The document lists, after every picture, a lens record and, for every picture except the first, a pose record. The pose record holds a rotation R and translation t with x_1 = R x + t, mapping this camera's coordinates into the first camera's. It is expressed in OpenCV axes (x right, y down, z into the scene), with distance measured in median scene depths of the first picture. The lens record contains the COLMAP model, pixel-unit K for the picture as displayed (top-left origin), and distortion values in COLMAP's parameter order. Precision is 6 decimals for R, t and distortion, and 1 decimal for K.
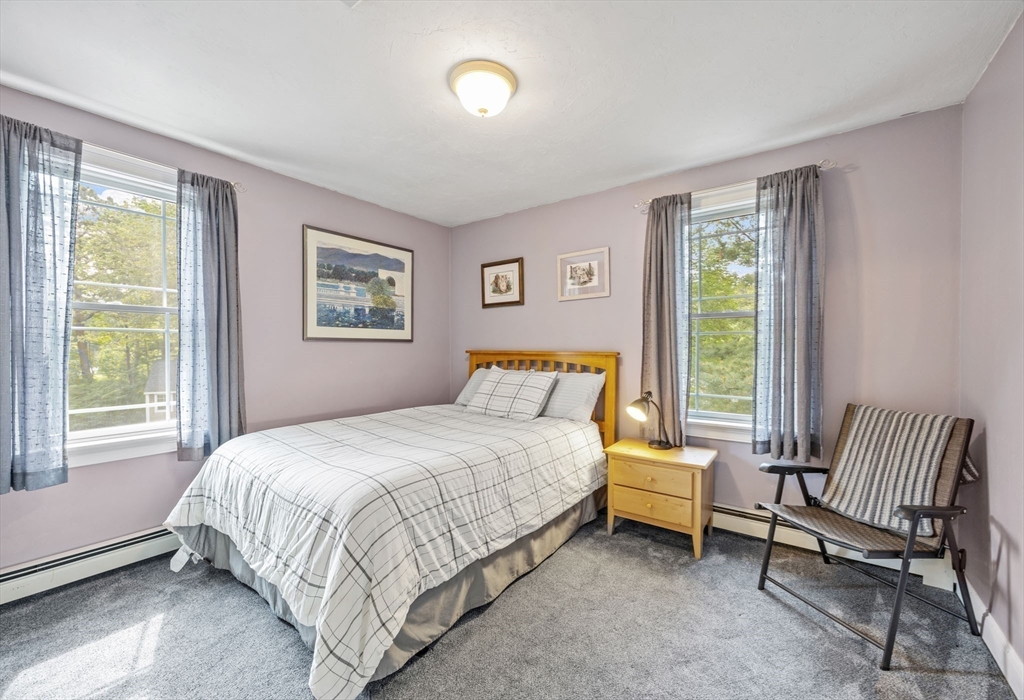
lens RADIAL K [[409.2, 0, 514.5], [0, 409.2, 353.5], [0, 0, 1]] dist [-0.012575, 0.000080]
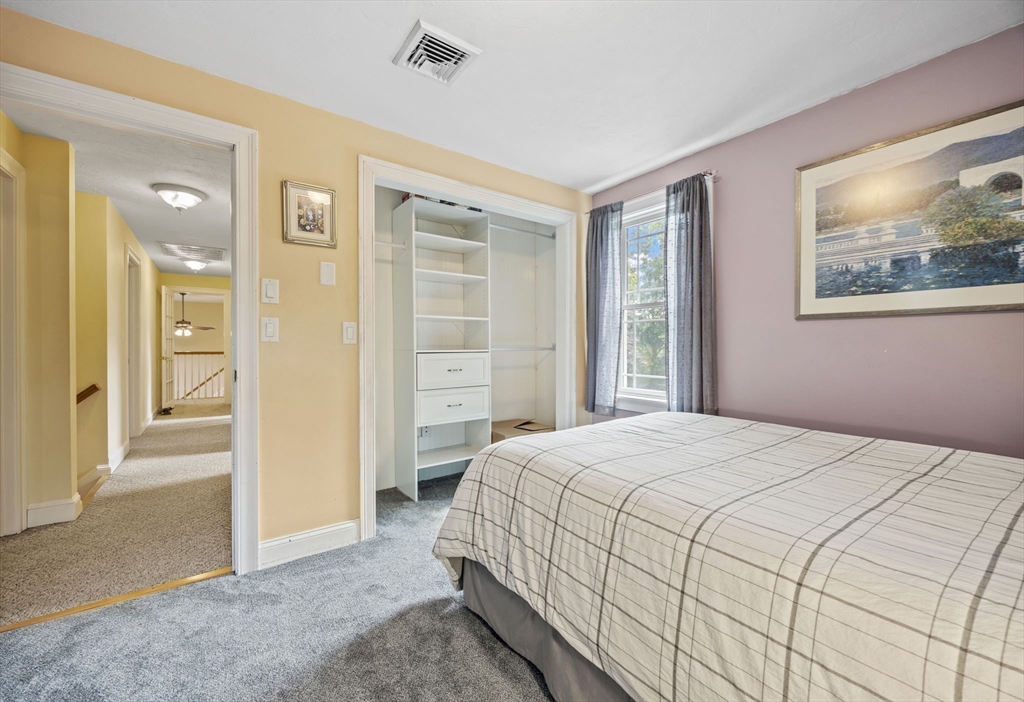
lens RADIAL K [[409.2, 0, 513.8], [0, 409.2, 347.6], [0, 0, 1]] dist [-0.012575, 0.000080]
pose [[-0.307020, 0.009993, -0.951651, 0.365320], [-0.004056, 0.999922, 0.011808, 0.013845], [0.951694, 0.007485, -0.306955, 0.697450]]
